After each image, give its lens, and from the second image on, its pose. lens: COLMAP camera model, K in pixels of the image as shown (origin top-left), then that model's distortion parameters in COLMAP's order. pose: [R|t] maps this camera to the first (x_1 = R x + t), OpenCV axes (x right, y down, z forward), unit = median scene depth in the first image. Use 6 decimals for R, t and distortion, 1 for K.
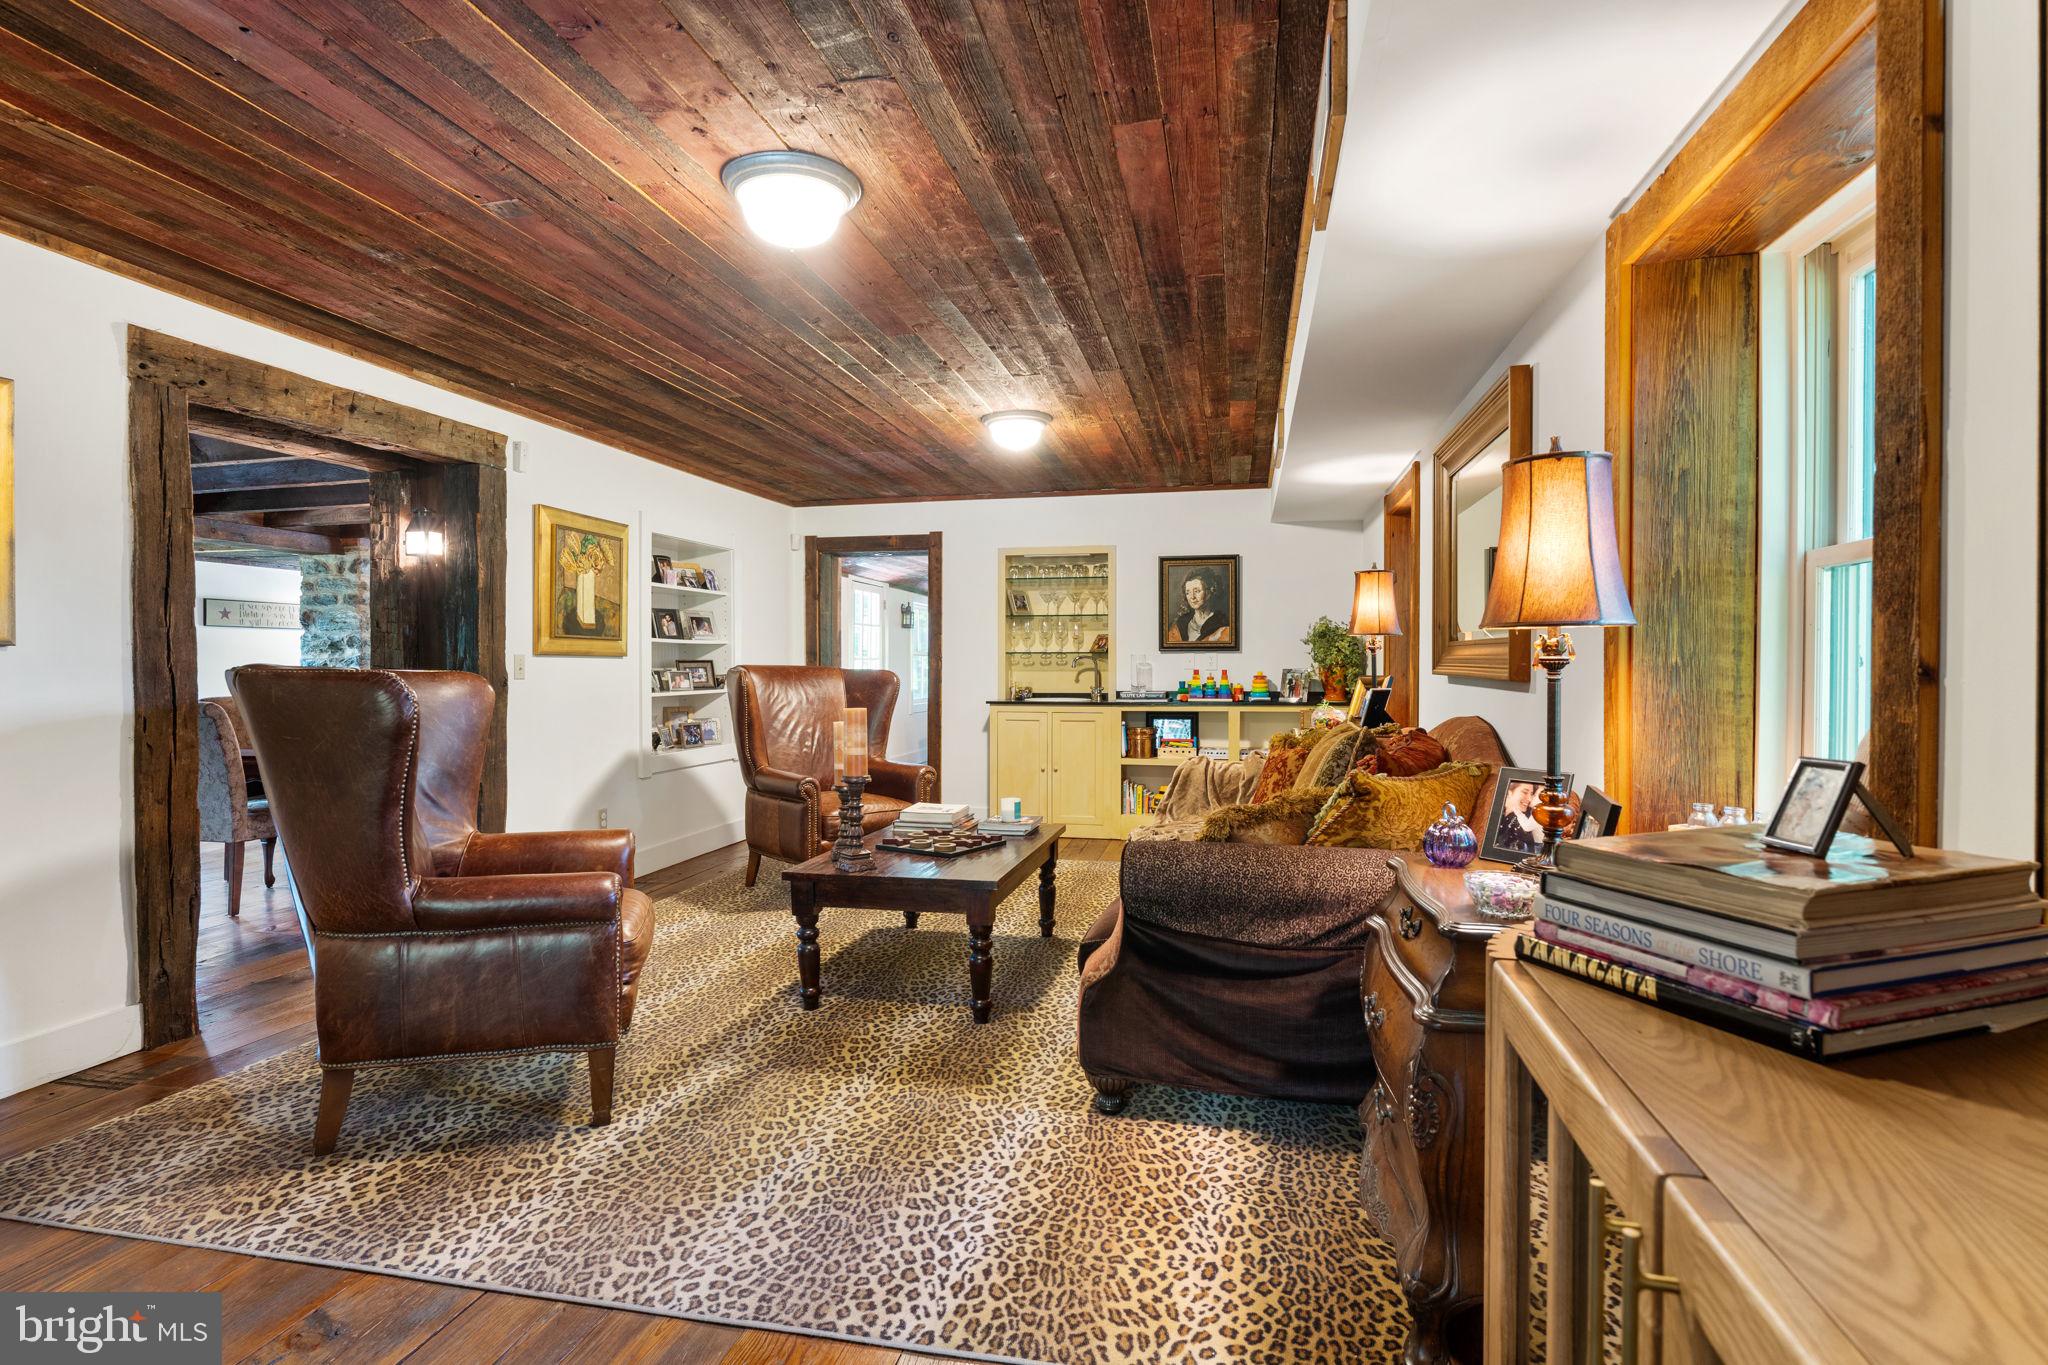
lens RADIAL K [[1007.7, 0, 1018.0], [0, 1007.7, 676.4], [0, 0, 1]] dist [-0.004033, 0.000885]
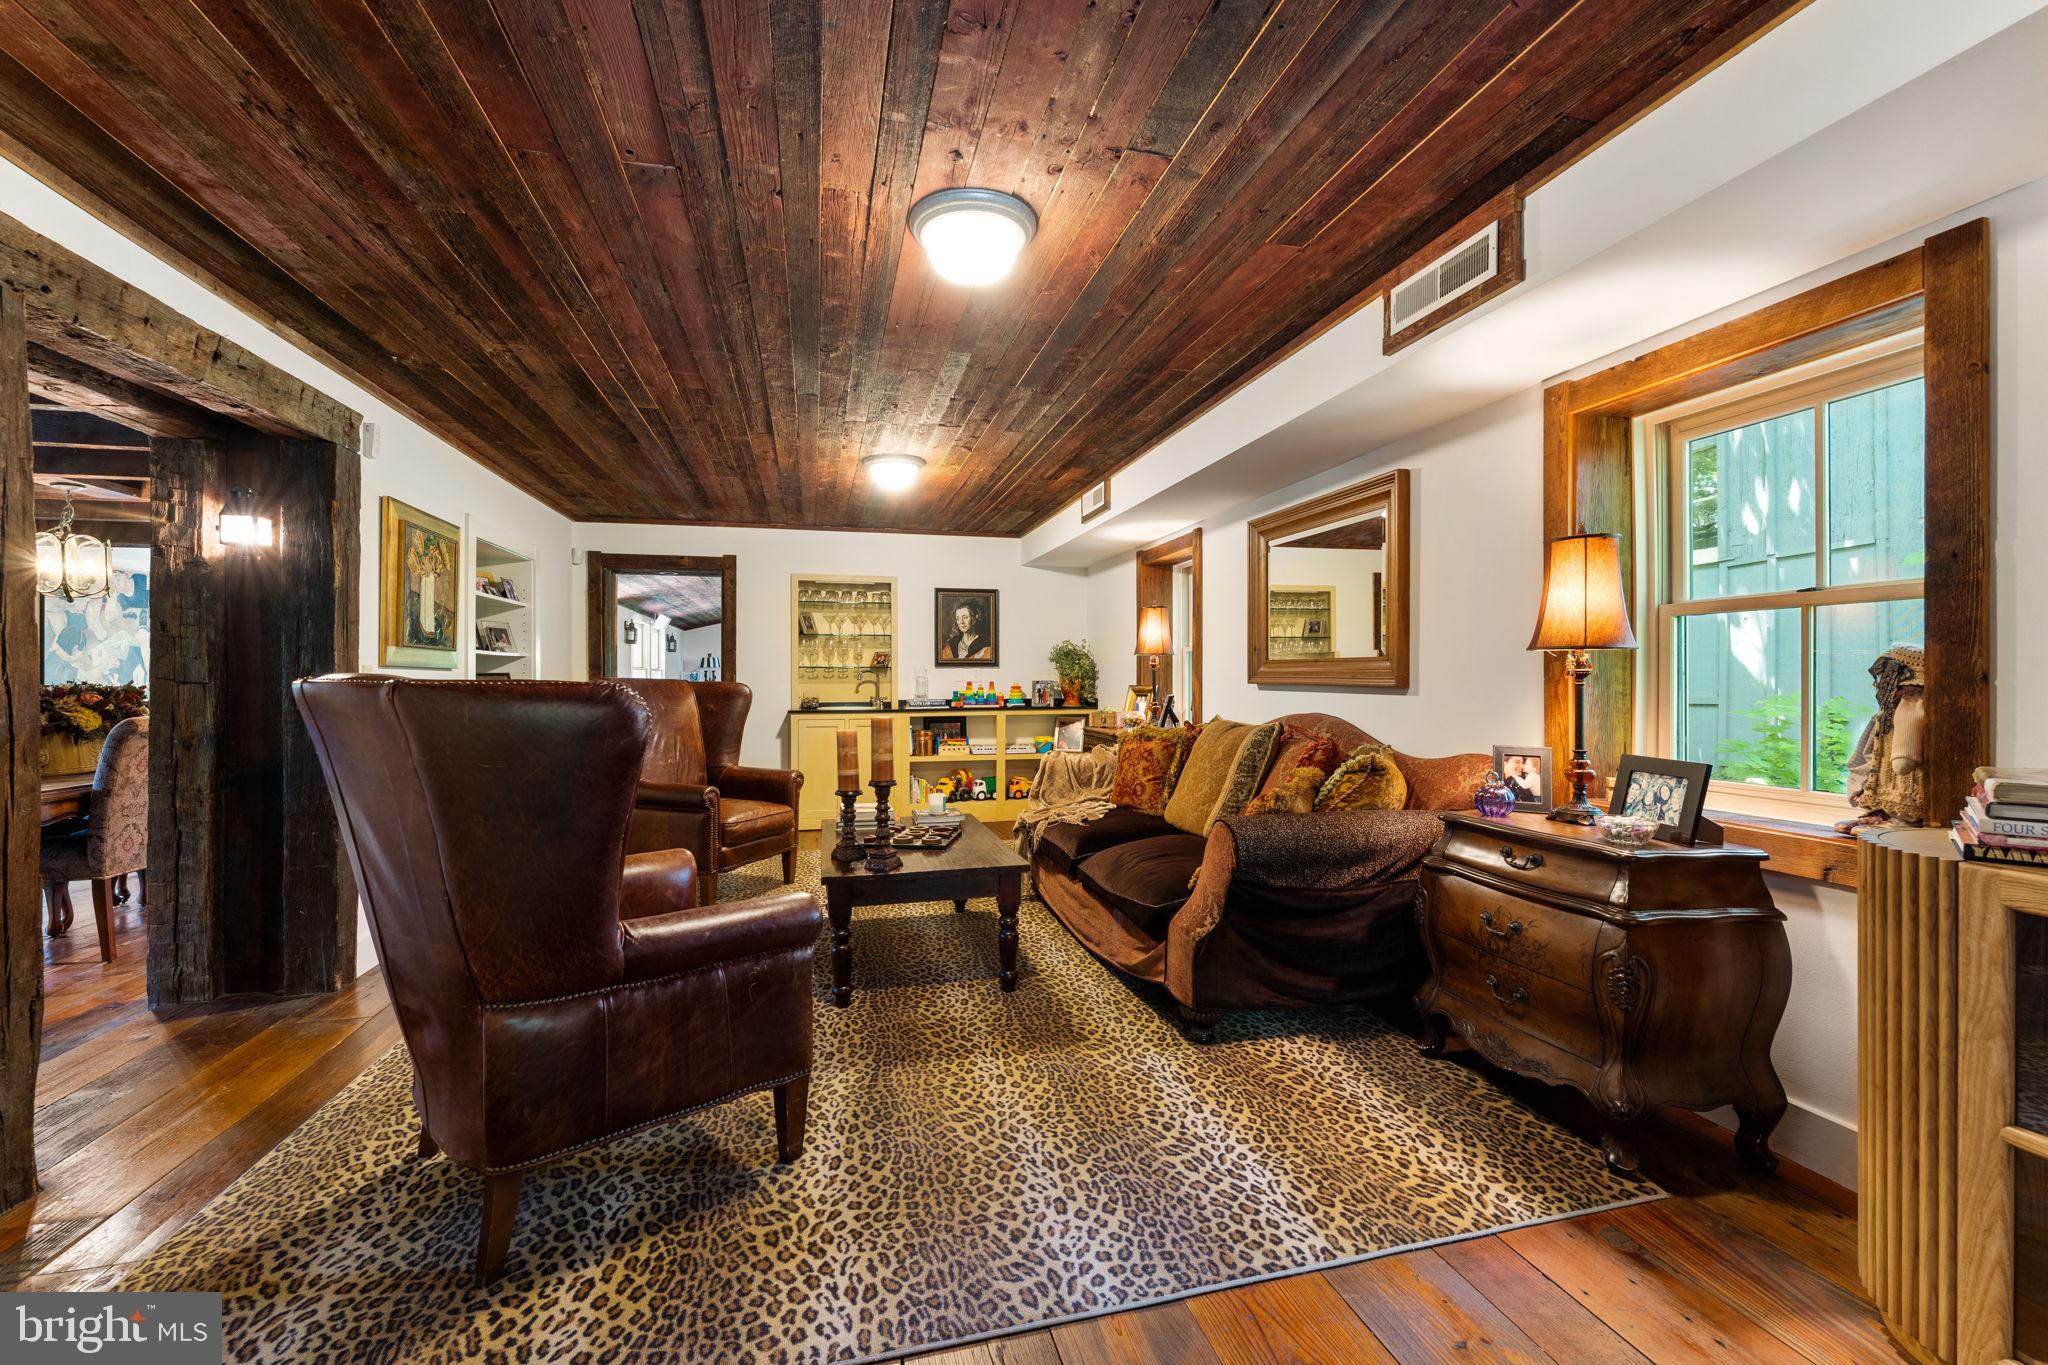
lens RADIAL K [[823.0, 0, 1024.4], [0, 823.0, 677.9], [0, 0, 1]] dist [-0.001541, 0.000101]
pose [[0.897821, -0.000782, 0.440359, -0.329304], [0.006366, 0.999917, -0.011205, 0.000762], [-0.440314, 0.012864, 0.897752, 0.117983]]
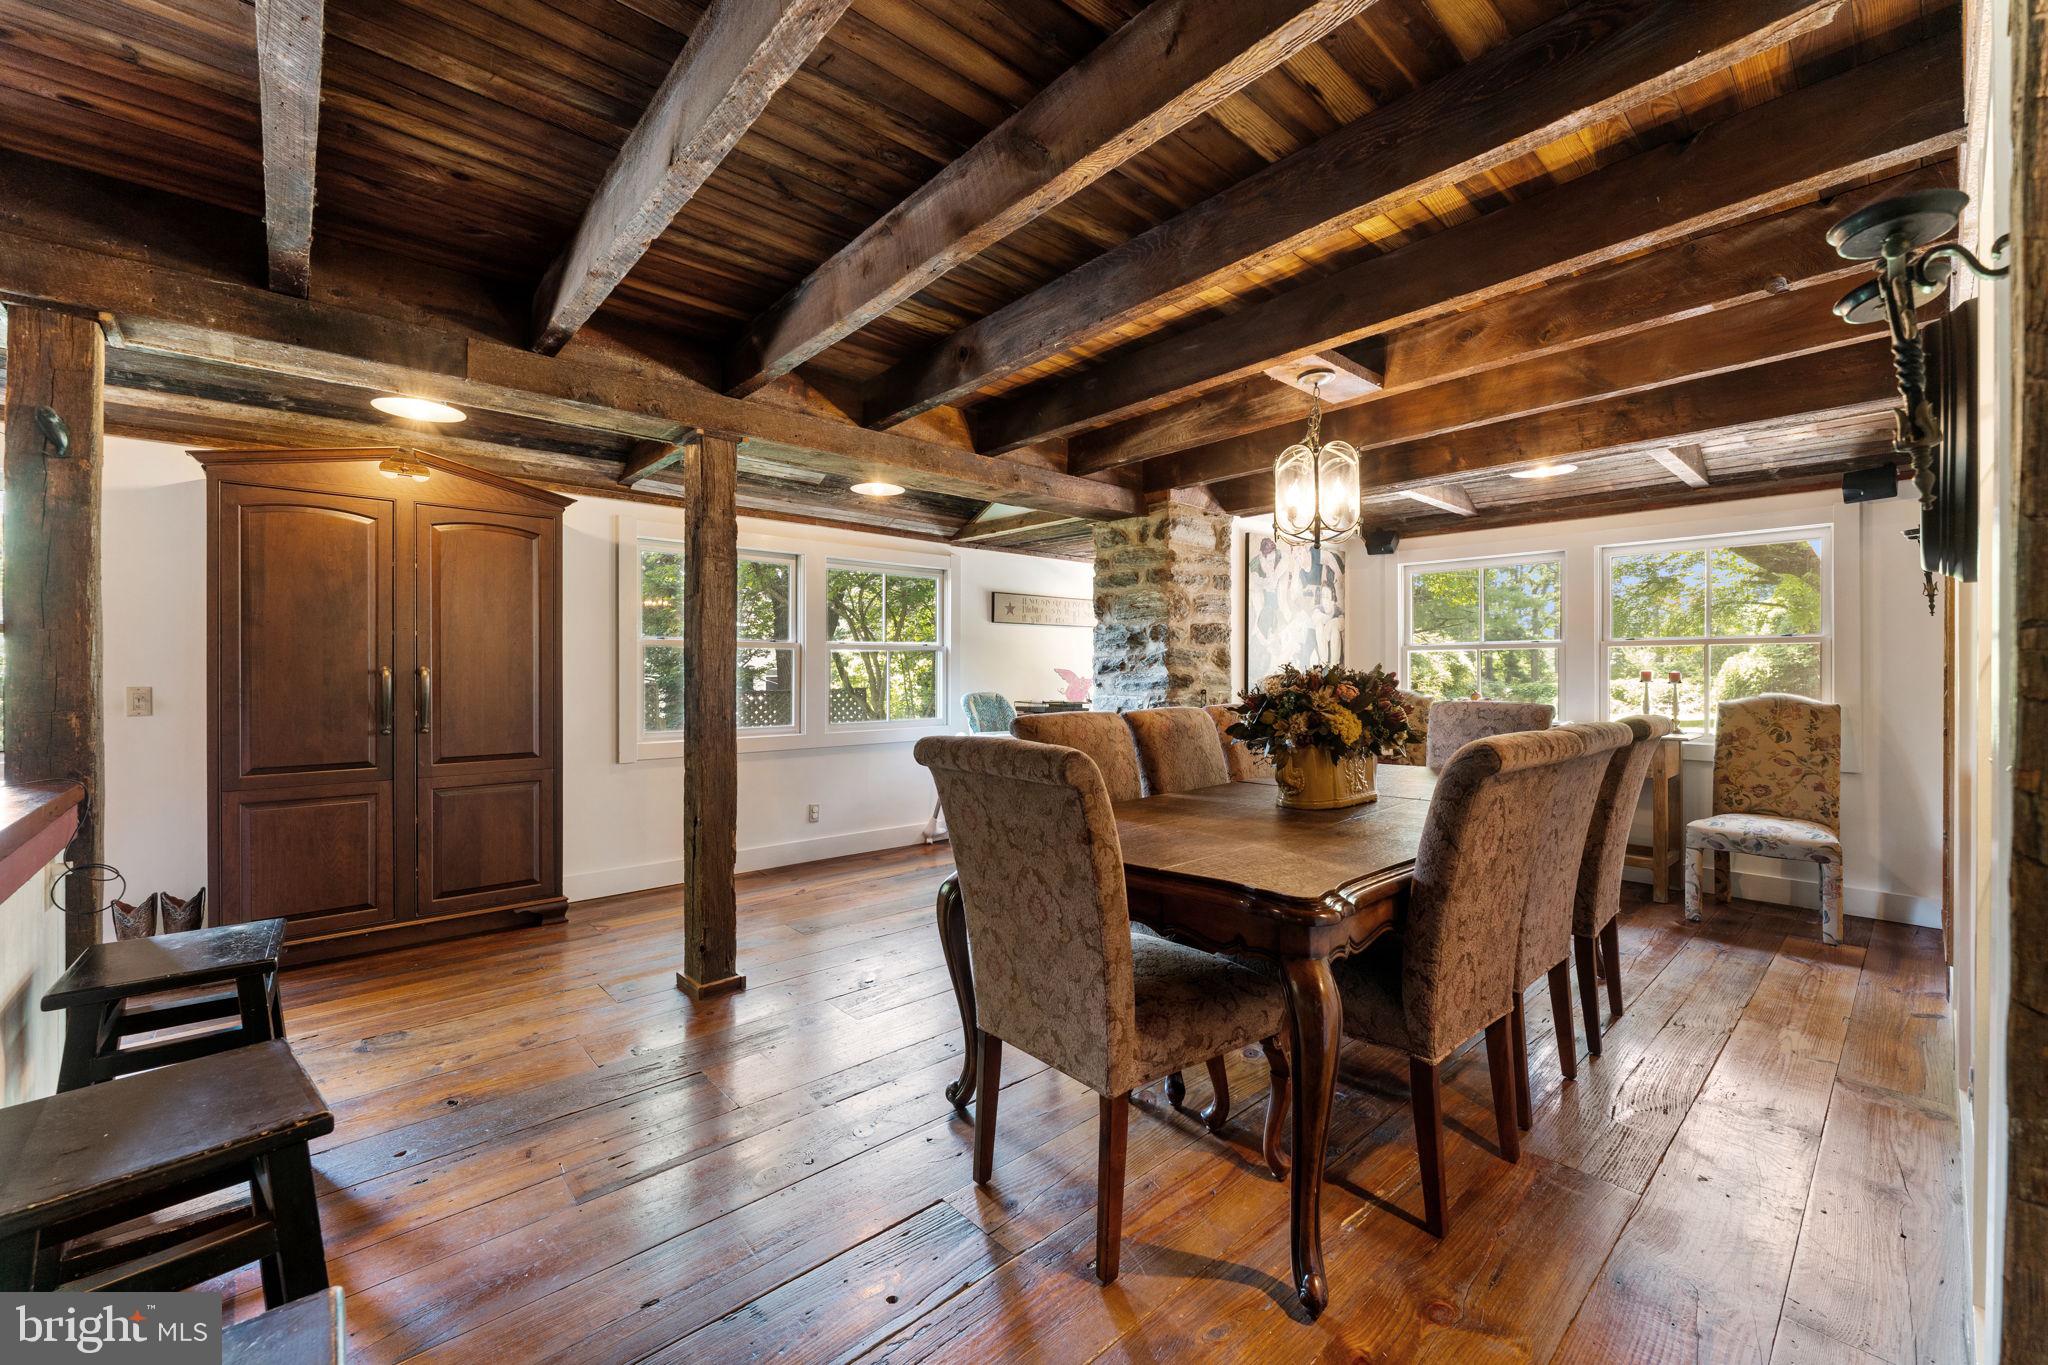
lens RADIAL K [[823.0, 0, 1021.8], [0, 823.0, 675.9], [0, 0, 1]] dist [-0.001541, 0.000101]
pose [[0.814436, 0.005016, -0.580231, -0.752888], [-0.006837, 0.999976, -0.000952, -0.002823], [0.580213, 0.004742, 0.814451, 0.865292]]
